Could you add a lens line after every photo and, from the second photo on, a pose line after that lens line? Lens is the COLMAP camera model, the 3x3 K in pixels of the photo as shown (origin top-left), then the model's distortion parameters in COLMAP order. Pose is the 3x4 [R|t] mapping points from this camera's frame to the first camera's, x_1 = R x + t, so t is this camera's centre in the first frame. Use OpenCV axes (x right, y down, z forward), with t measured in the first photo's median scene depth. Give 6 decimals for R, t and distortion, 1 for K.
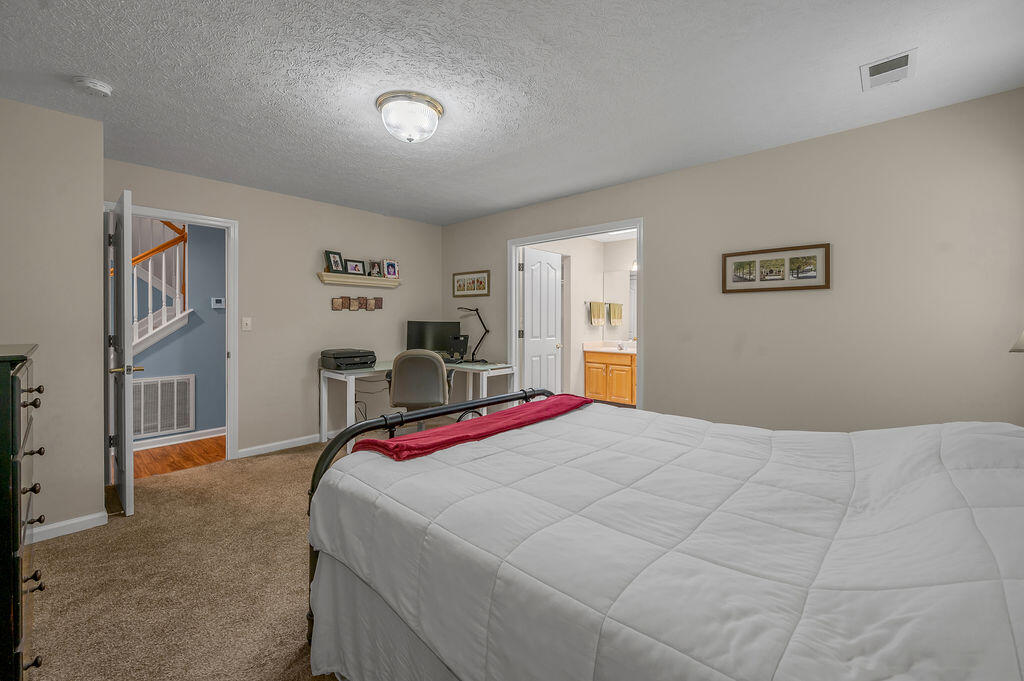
lens RADIAL K [[417.7, 0, 508.0], [0, 417.7, 328.7], [0, 0, 1]] dist [0.000242, 0.000009]
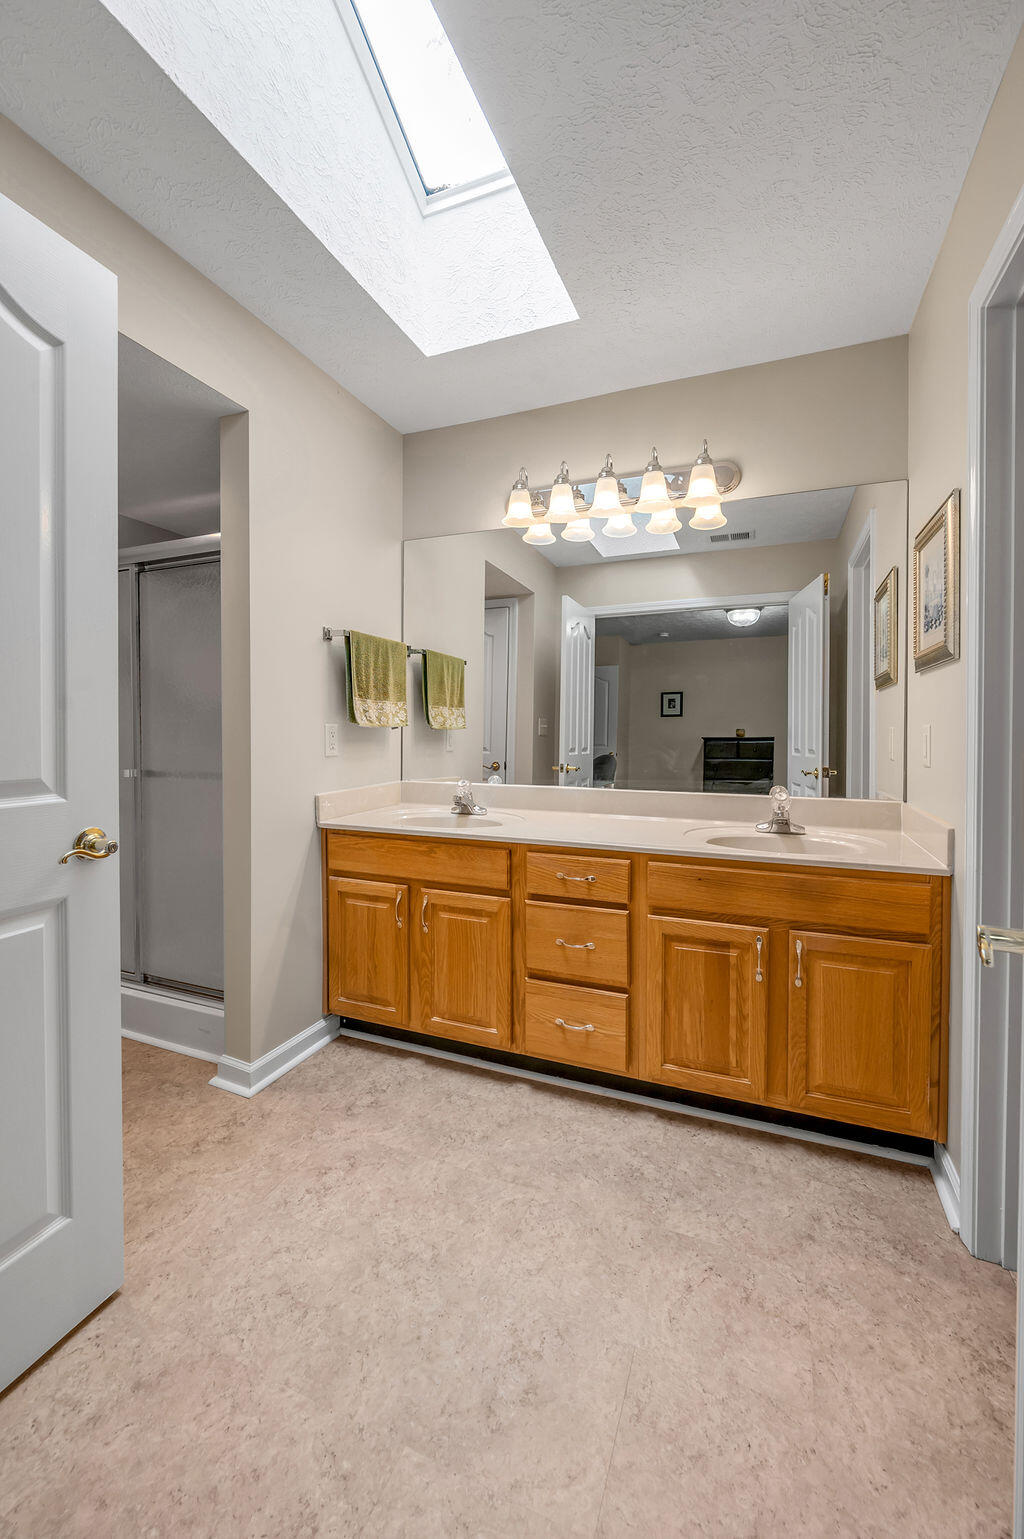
lens RADIAL K [[611.9, 0, 512.0], [0, 611.9, 769.5], [0, 0, 1]] dist [-0.001514, -0.000052]
pose [[0.933859, -0.013475, 0.357388, 0.157148], [-0.003835, 0.998855, 0.047682, 0.000677], [-0.357621, -0.045899, 0.932738, 0.618176]]
